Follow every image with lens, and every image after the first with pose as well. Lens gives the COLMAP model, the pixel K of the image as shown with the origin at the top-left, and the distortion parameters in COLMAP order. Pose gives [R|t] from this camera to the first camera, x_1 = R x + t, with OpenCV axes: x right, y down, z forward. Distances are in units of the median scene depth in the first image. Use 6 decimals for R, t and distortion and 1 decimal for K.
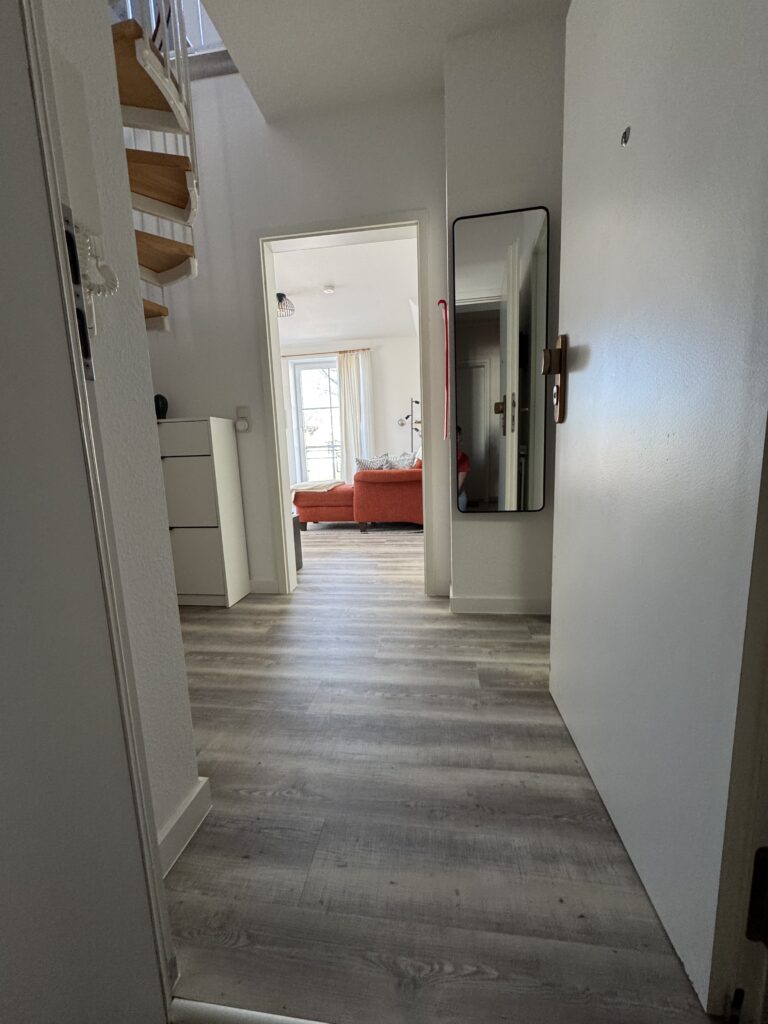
lens RADIAL K [[408.1, 0, 386.4], [0, 408.1, 514.4], [0, 0, 1]] dist [0.000548, 0.000131]
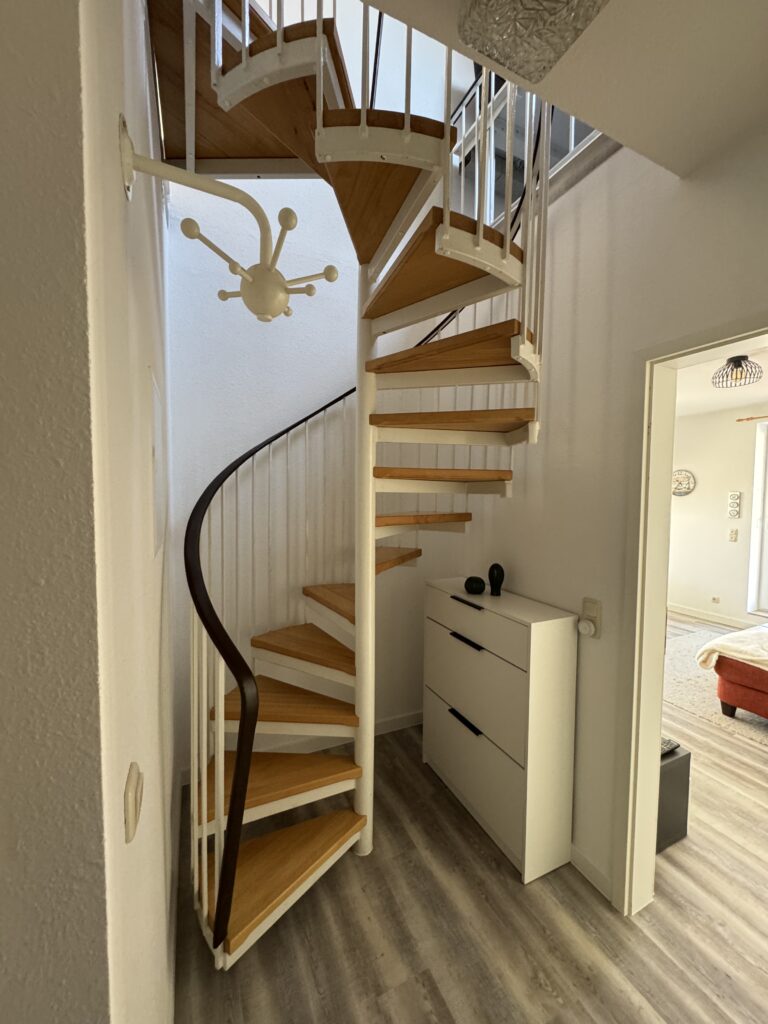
lens RADIAL K [[414.9, 0, 384.0], [0, 414.9, 512.0], [0, 0, 1]] dist [-0.005834, -0.000102]
pose [[0.550338, 0.083742, -0.830732, 0.015303], [-0.157292, 0.987541, -0.004653, -0.384891], [0.819992, 0.133229, 0.556653, 0.347116]]
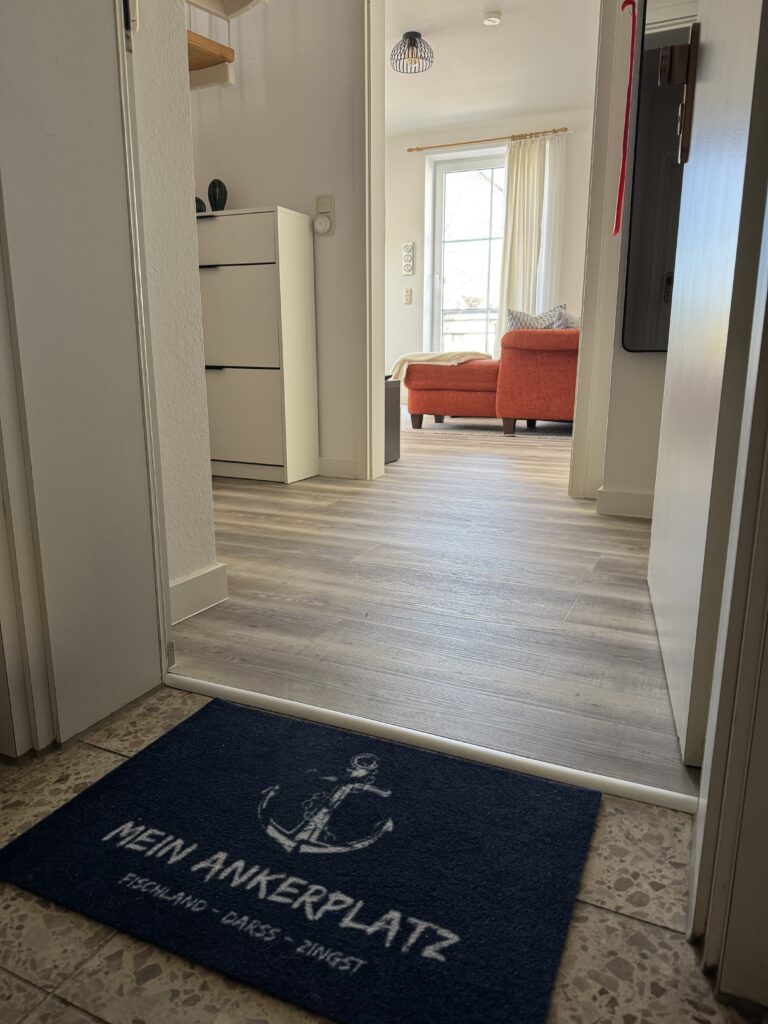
lens RADIAL K [[711.0, 0, 391.3], [0, 711.0, 513.0], [0, 0, 1]] dist [0.120253, -0.151520]
pose [[0.957913, 0.100686, -0.268823, 0.148774], [-0.080919, 0.993204, 0.083657, 0.168368], [0.275419, -0.058383, 0.959550, -0.186338]]
